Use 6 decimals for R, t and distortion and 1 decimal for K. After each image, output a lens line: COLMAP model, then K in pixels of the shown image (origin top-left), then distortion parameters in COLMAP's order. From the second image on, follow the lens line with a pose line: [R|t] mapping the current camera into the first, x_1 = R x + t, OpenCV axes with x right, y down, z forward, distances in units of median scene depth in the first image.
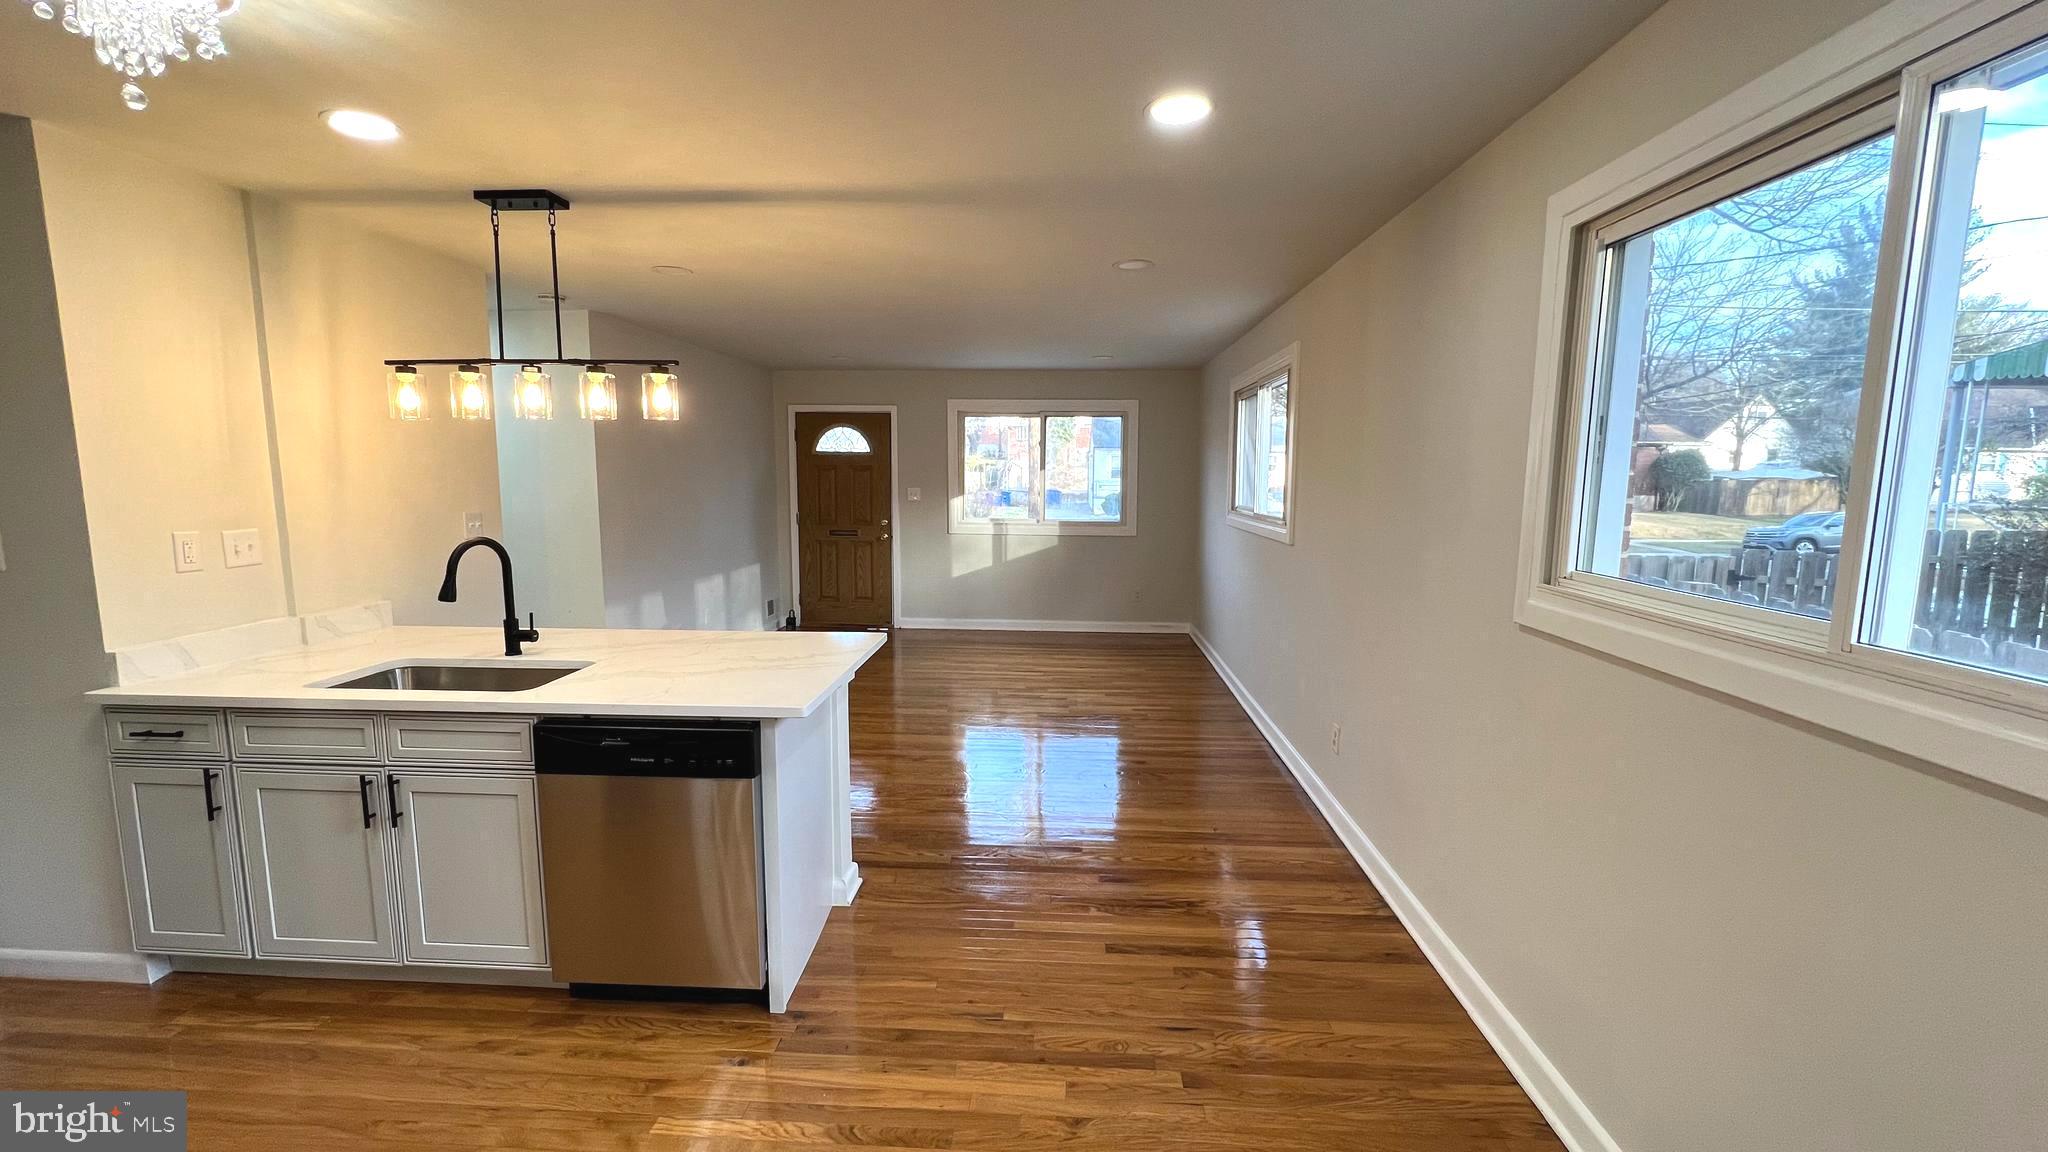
lens RADIAL K [[822.4, 0, 1020.3], [0, 822.4, 573.7], [0, 0, 1]] dist [-0.000898, -0.000123]
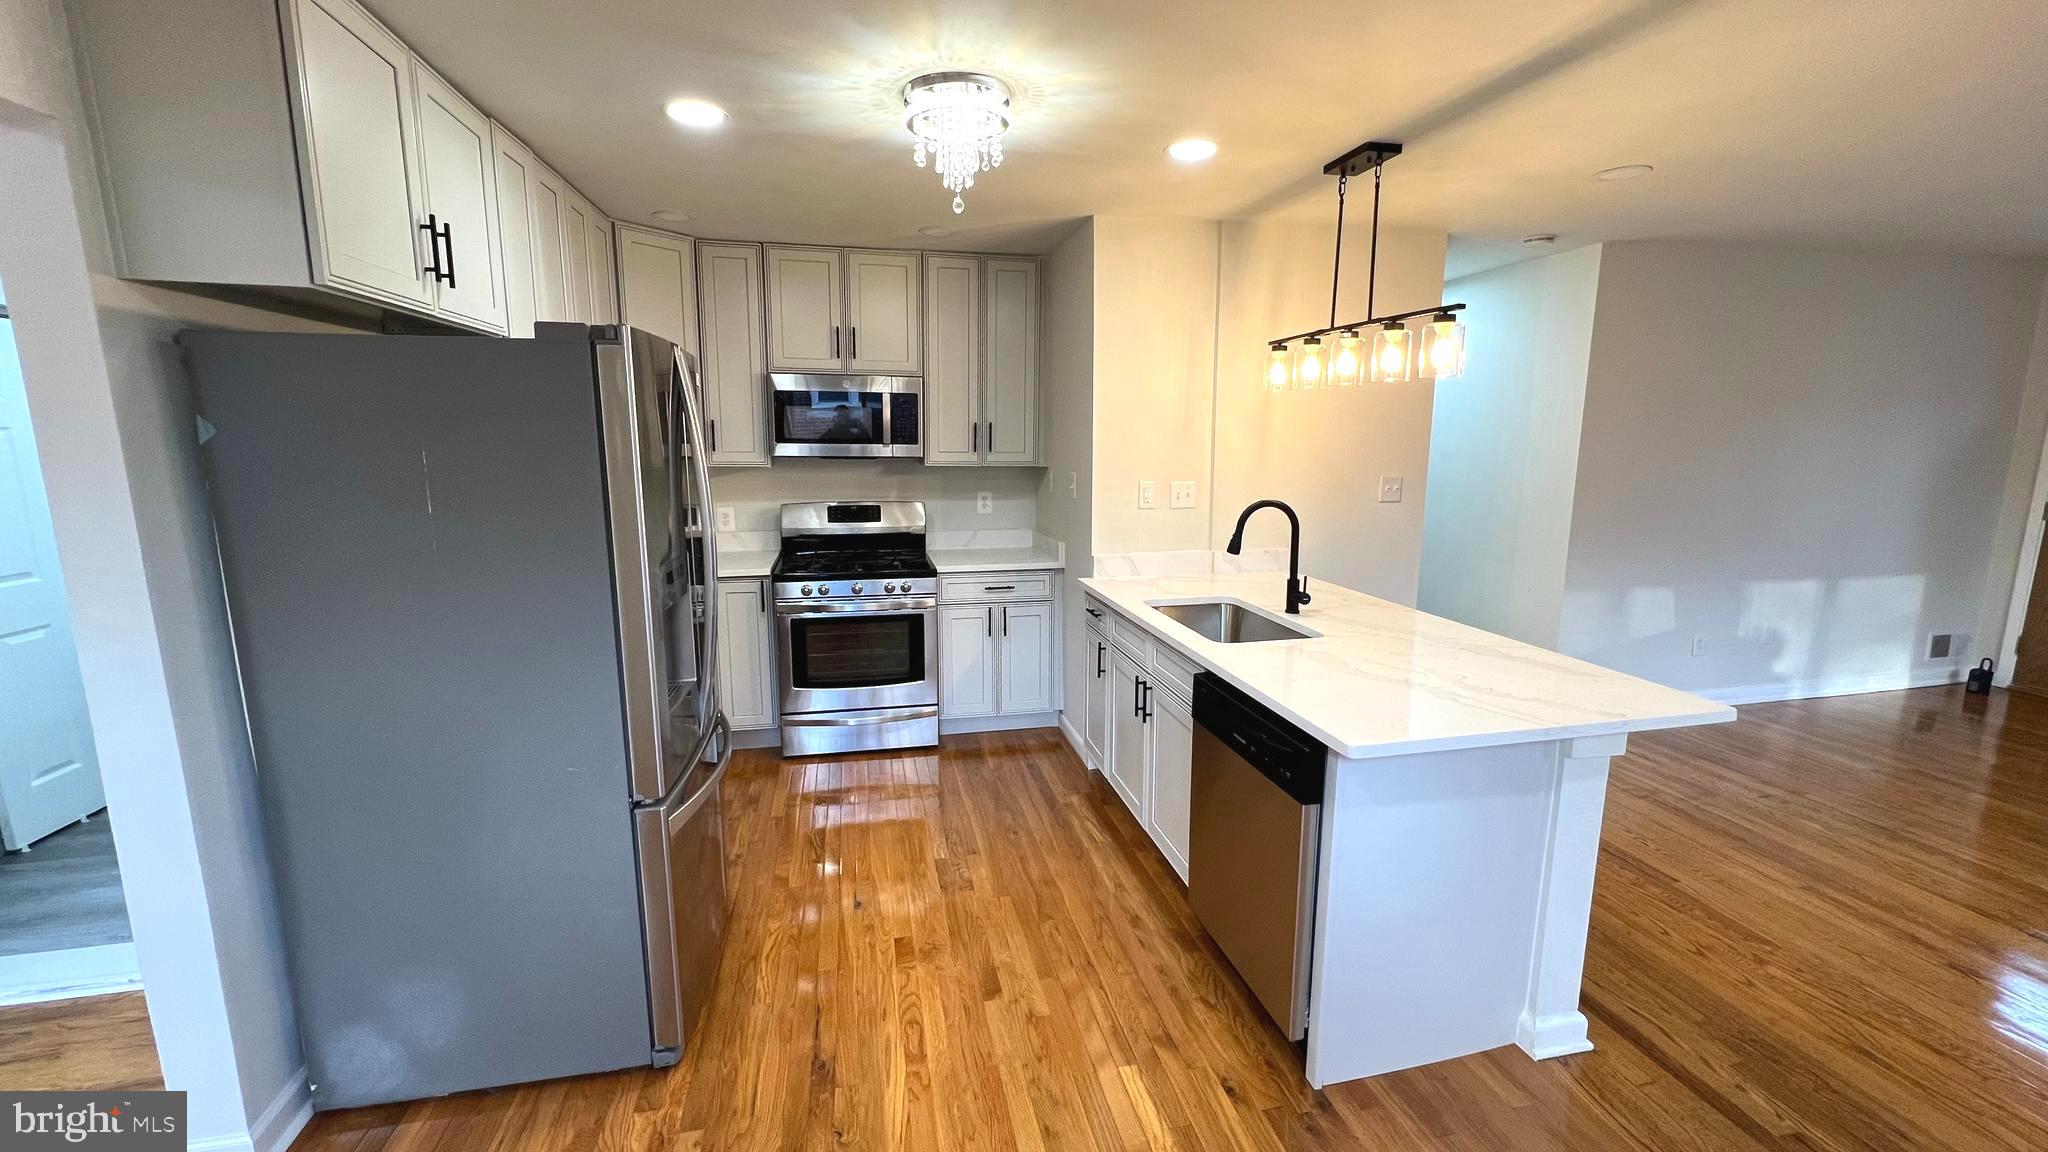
lens RADIAL K [[822.4, 0, 1020.3], [0, 822.4, 573.7], [0, 0, 1]] dist [-0.000898, -0.000123]
pose [[0.264736, 0.158591, -0.951191, 0.305188], [-0.111953, 0.984769, 0.133030, -0.055385], [0.957800, 0.071271, 0.278459, 0.384123]]
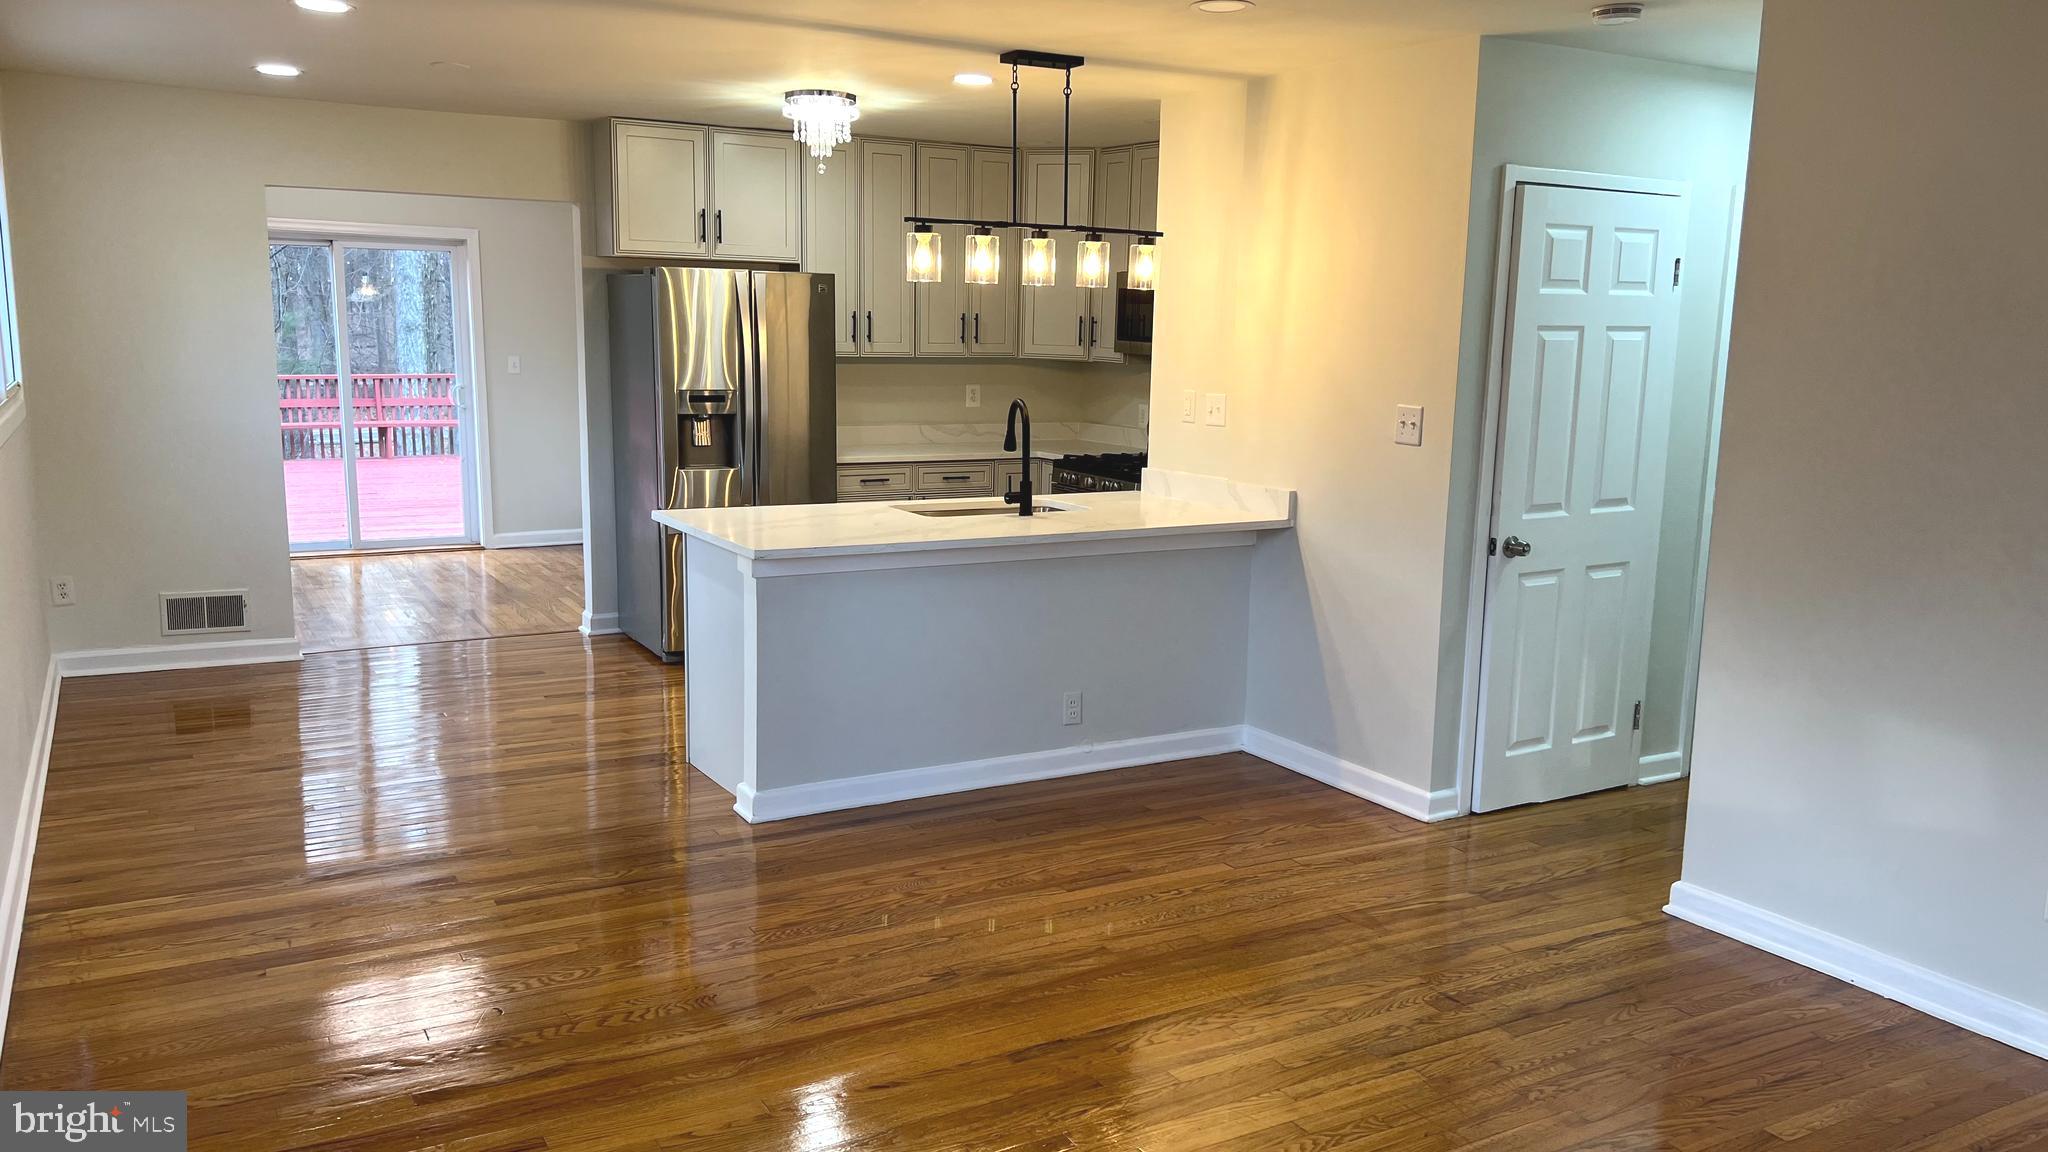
lens RADIAL K [[1530.8, 0, 1024.9], [0, 1530.8, 590.5], [0, 0, 1]] dist [0.084841, -0.102676]
pose [[-0.835804, 0.073055, -0.544146, 0.474671], [-0.090920, 0.959006, 0.268405, -0.349127], [0.541448, 0.273808, -0.794899, 2.703562]]
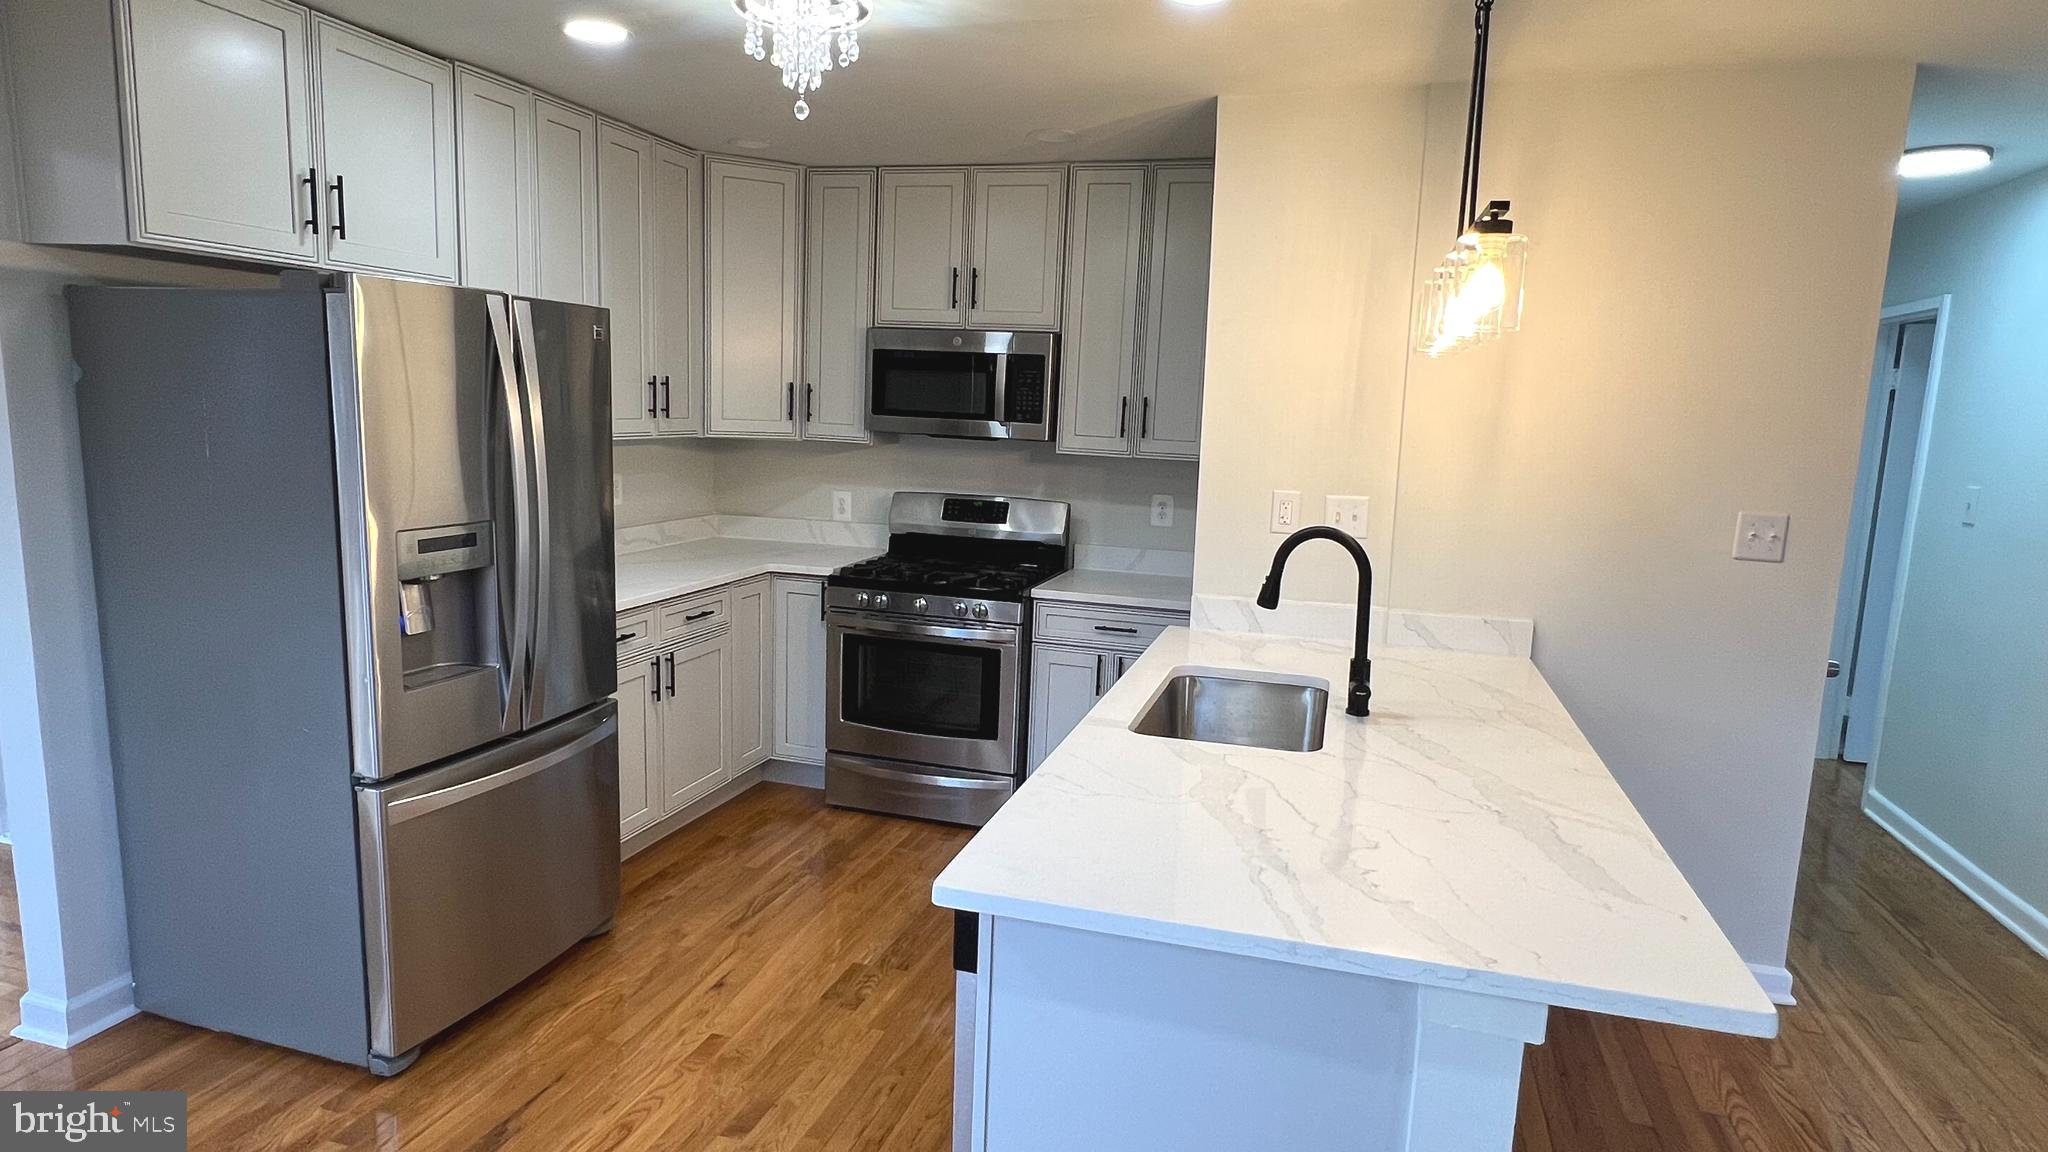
lens RADIAL K [[1144.7, 0, 1013.8], [0, 1144.7, 583.2], [0, 0, 1]] dist [-0.001190, 0.000323]
pose [[-0.233282, 0.138207, -0.962538, 0.318781], [-0.150257, 0.972837, 0.176102, -0.126658], [0.960730, 0.185709, -0.206178, 0.951605]]
